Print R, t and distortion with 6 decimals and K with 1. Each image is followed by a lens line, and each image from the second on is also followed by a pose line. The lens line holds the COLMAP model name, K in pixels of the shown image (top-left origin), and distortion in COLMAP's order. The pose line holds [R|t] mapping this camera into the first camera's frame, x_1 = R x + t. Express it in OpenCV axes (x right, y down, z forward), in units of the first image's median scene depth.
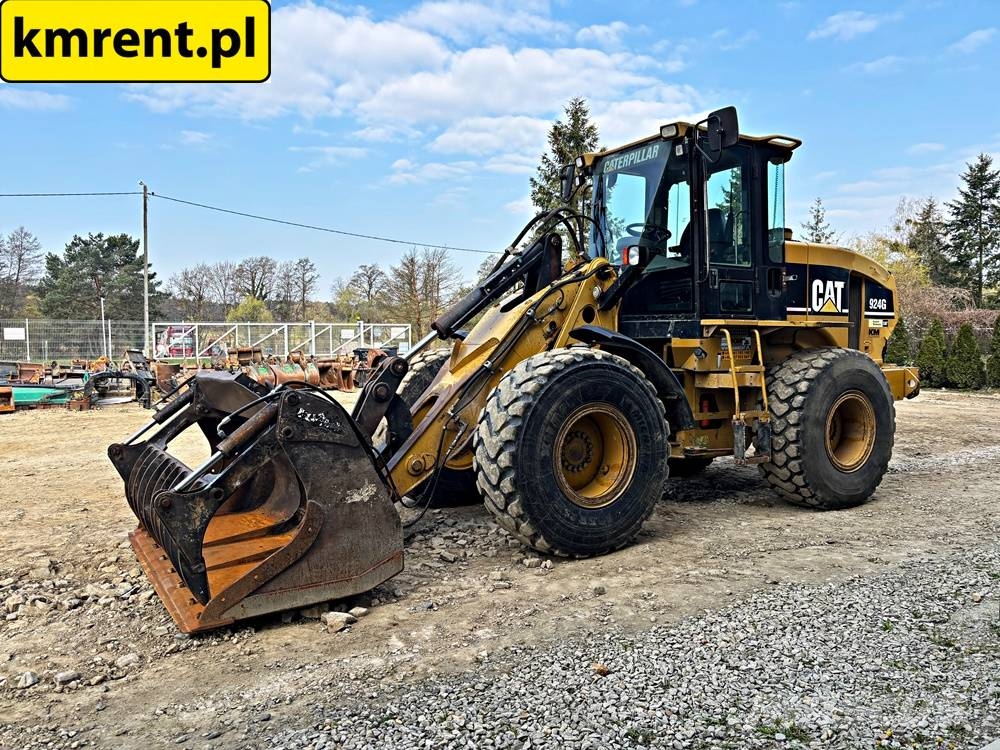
lens RADIAL K [[760.0, 0, 498.8], [0, 760.0, 376.6], [0, 0, 1]] dist [0.044294, -0.049668]
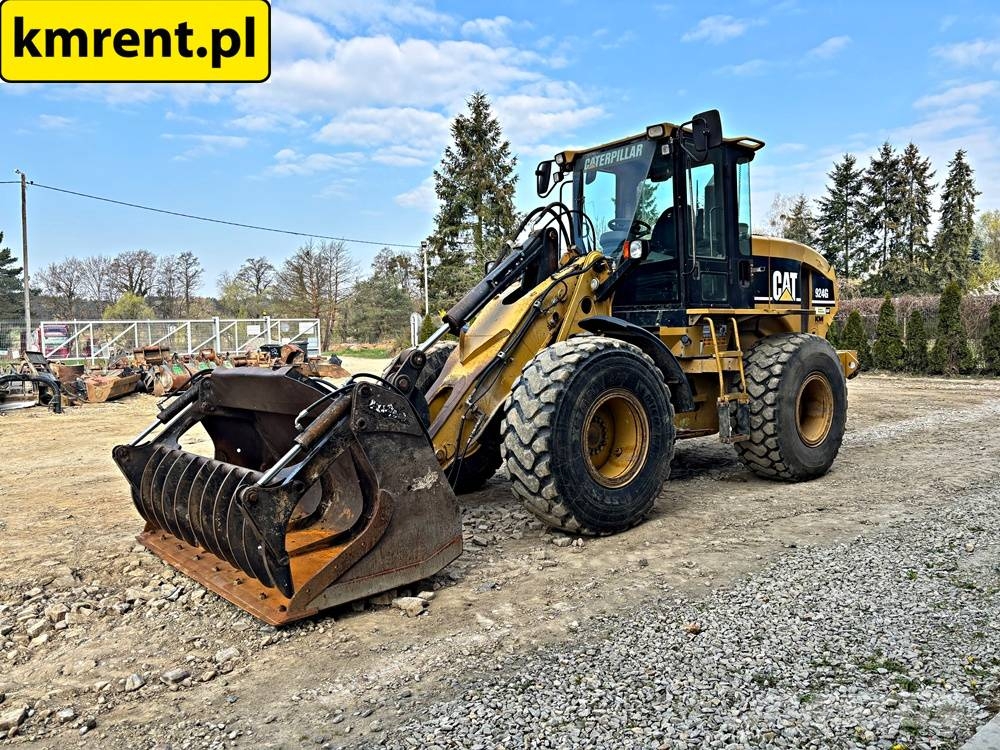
lens RADIAL K [[760.0, 0, 498.9], [0, 760.0, 377.2], [0, 0, 1]] dist [0.044294, -0.049668]
pose [[0.989672, -0.025427, 0.141078, -0.143208], [0.024099, 0.999648, 0.011113, 0.002331], [-0.141311, -0.007598, 0.989936, -0.019817]]
